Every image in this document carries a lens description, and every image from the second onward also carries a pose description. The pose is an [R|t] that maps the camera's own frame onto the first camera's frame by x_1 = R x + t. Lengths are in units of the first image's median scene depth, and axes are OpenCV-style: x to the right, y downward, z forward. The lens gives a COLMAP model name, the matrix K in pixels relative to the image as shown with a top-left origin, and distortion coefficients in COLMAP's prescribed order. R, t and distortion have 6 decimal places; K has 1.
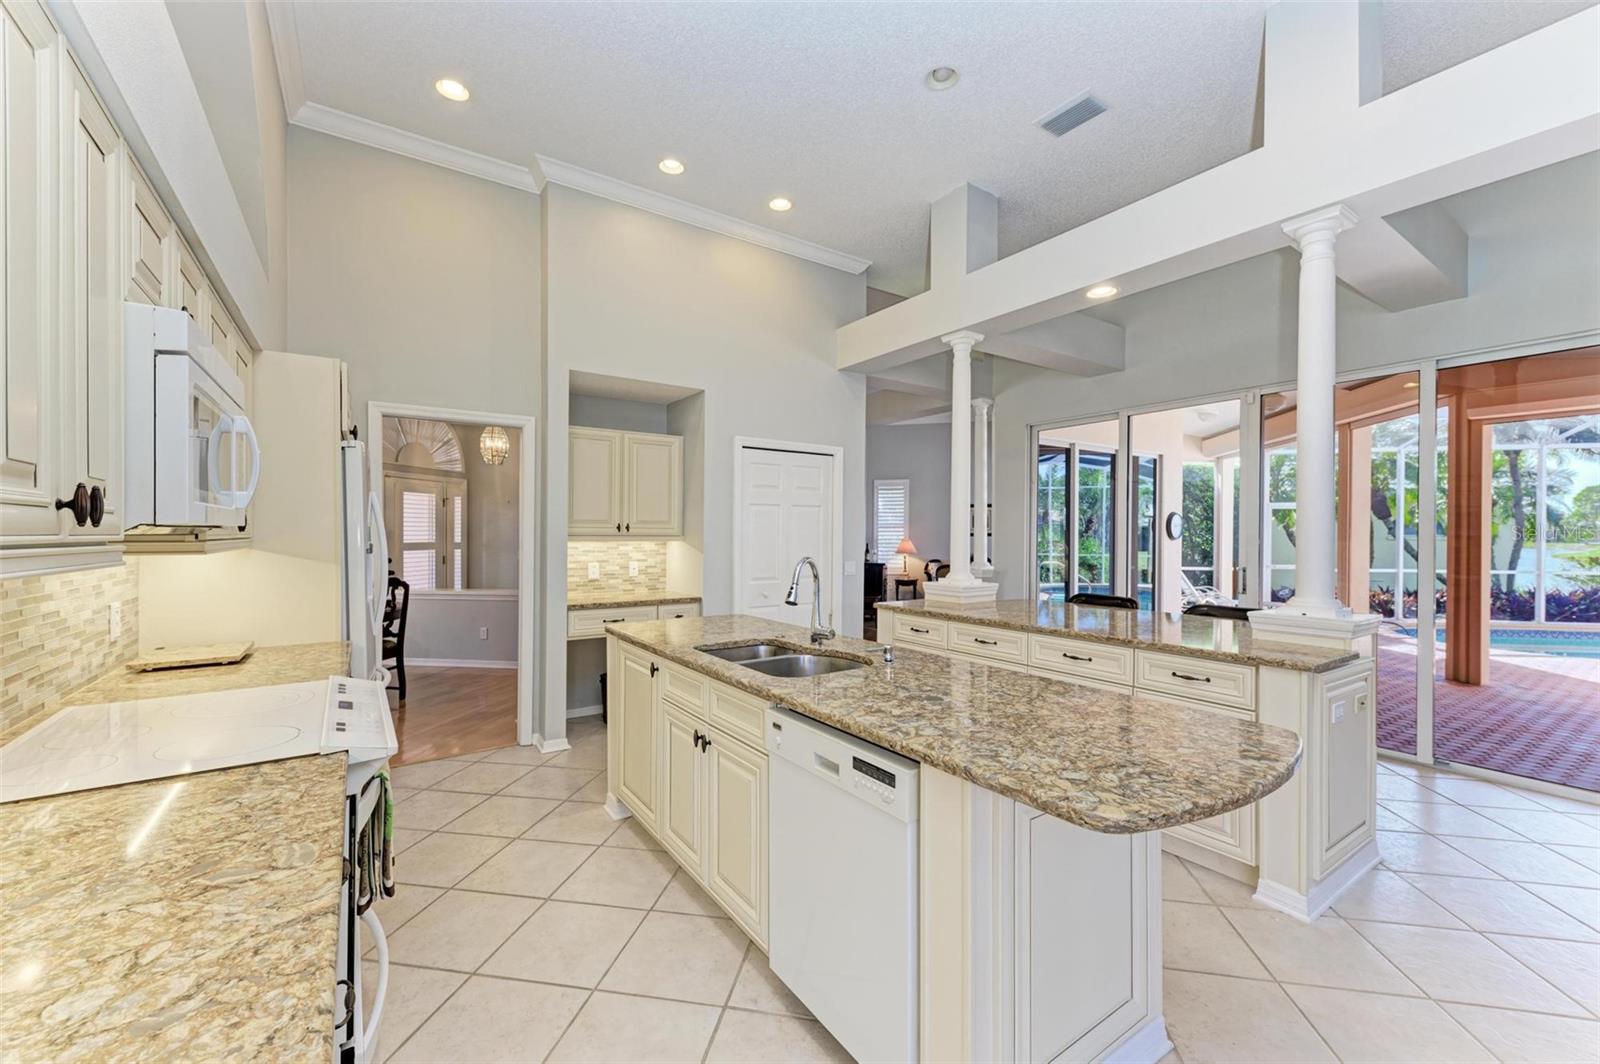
lens RADIAL K [[621.5, 0, 805.0], [0, 621.5, 537.6], [0, 0, 1]] dist [0.015081, 0.000067]
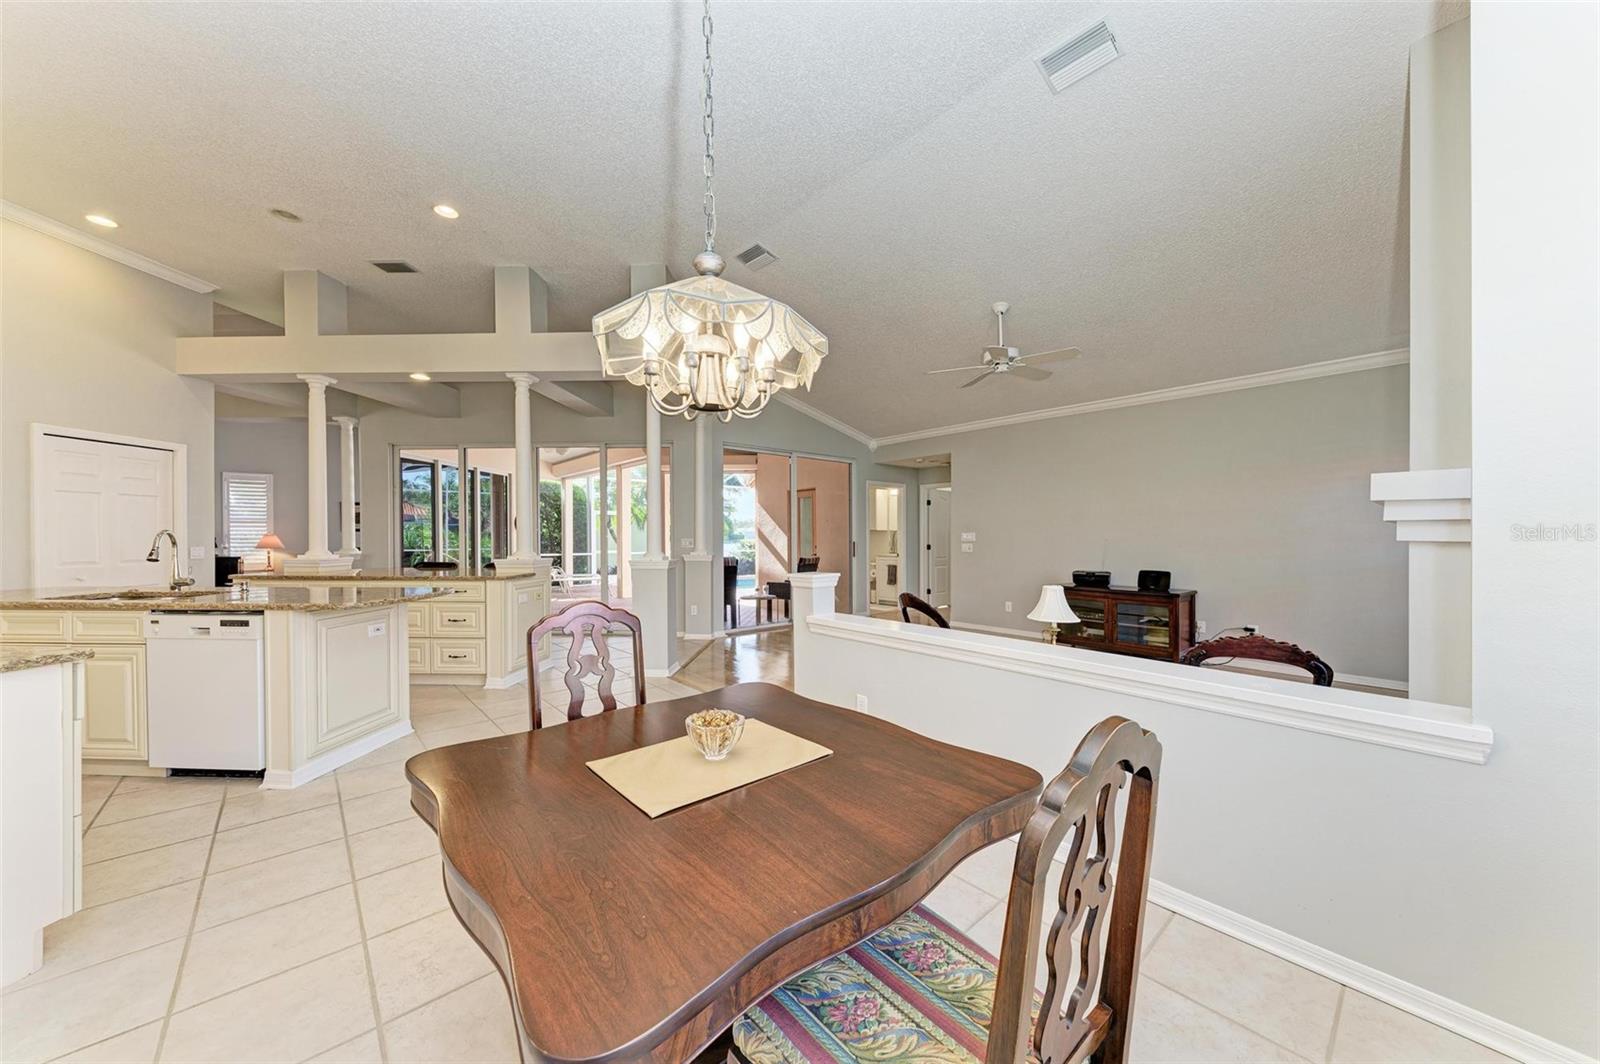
lens RADIAL K [[566.4, 0, 805.2], [0, 566.4, 542.4], [0, 0, 1]] dist [-0.000625, -0.000195]
pose [[0.610990, -0.011142, 0.791560, -0.071499], [0.008046, 0.999937, 0.007865, 0.033215], [-0.791598, 0.001564, 0.611041, -0.542410]]
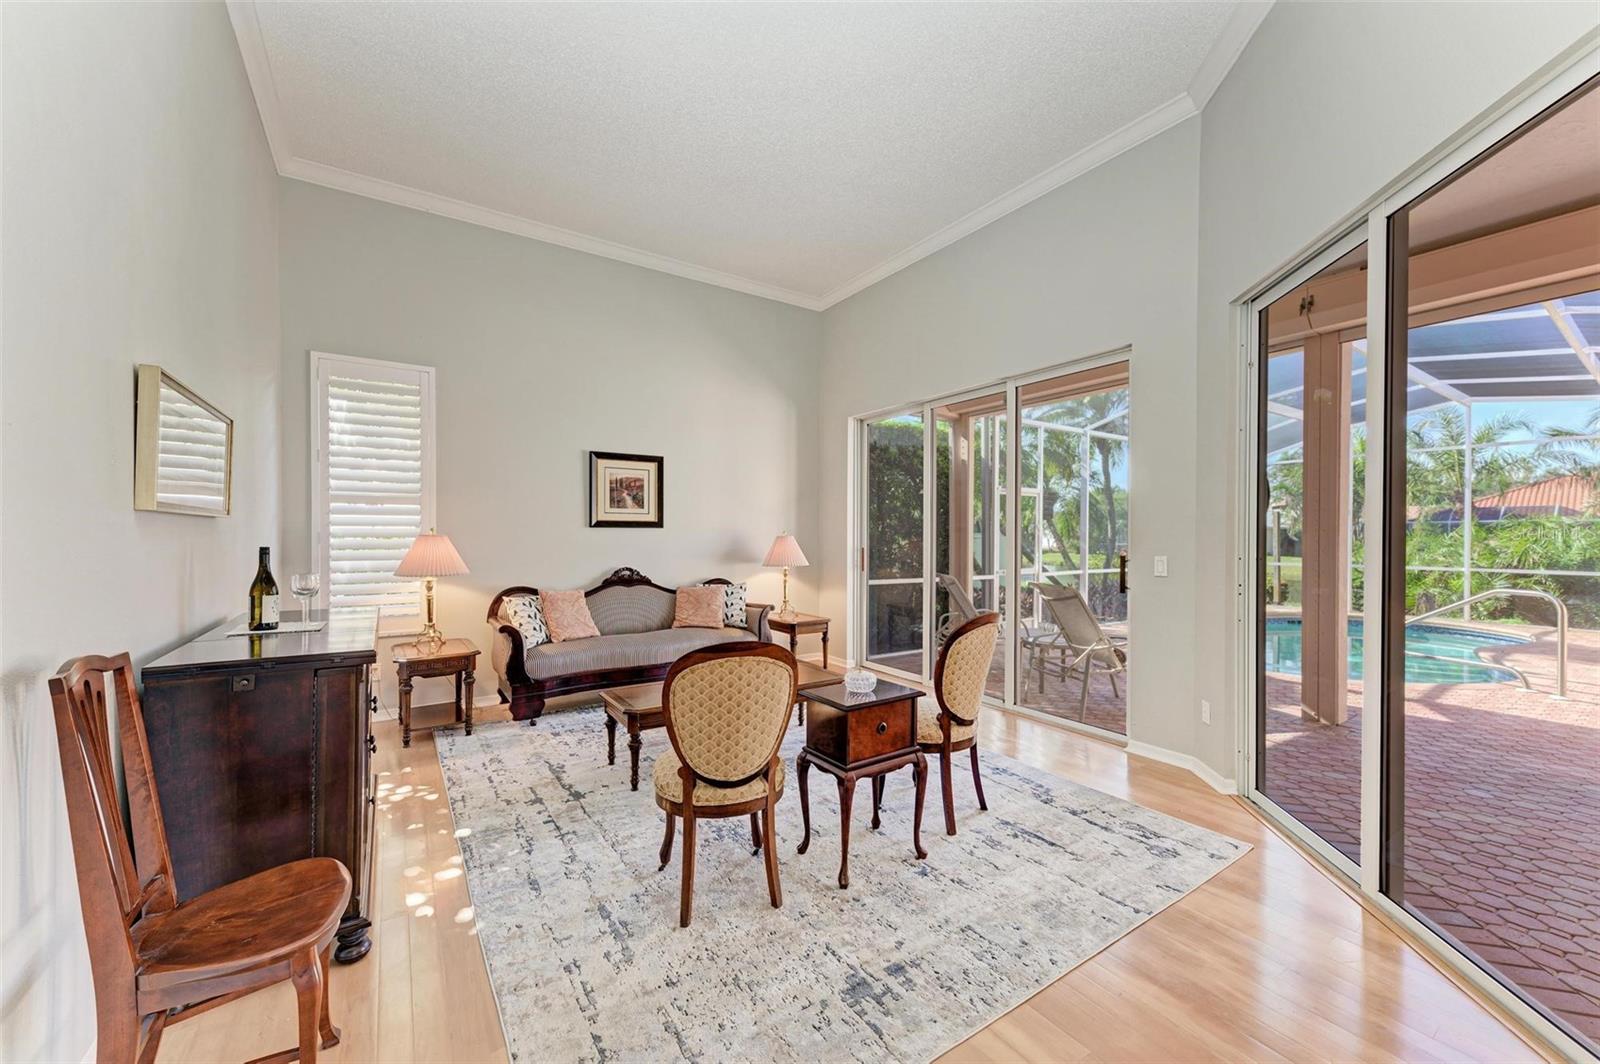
lens RADIAL K [[621.5, 0, 805.0], [0, 621.5, 537.6], [0, 0, 1]] dist [0.015081, 0.000067]
pose [[0.719745, -0.005208, 0.694219, 0.163941], [0.006004, 0.999981, 0.001278, 0.012670], [-0.694213, 0.003248, 0.719762, 1.398140]]
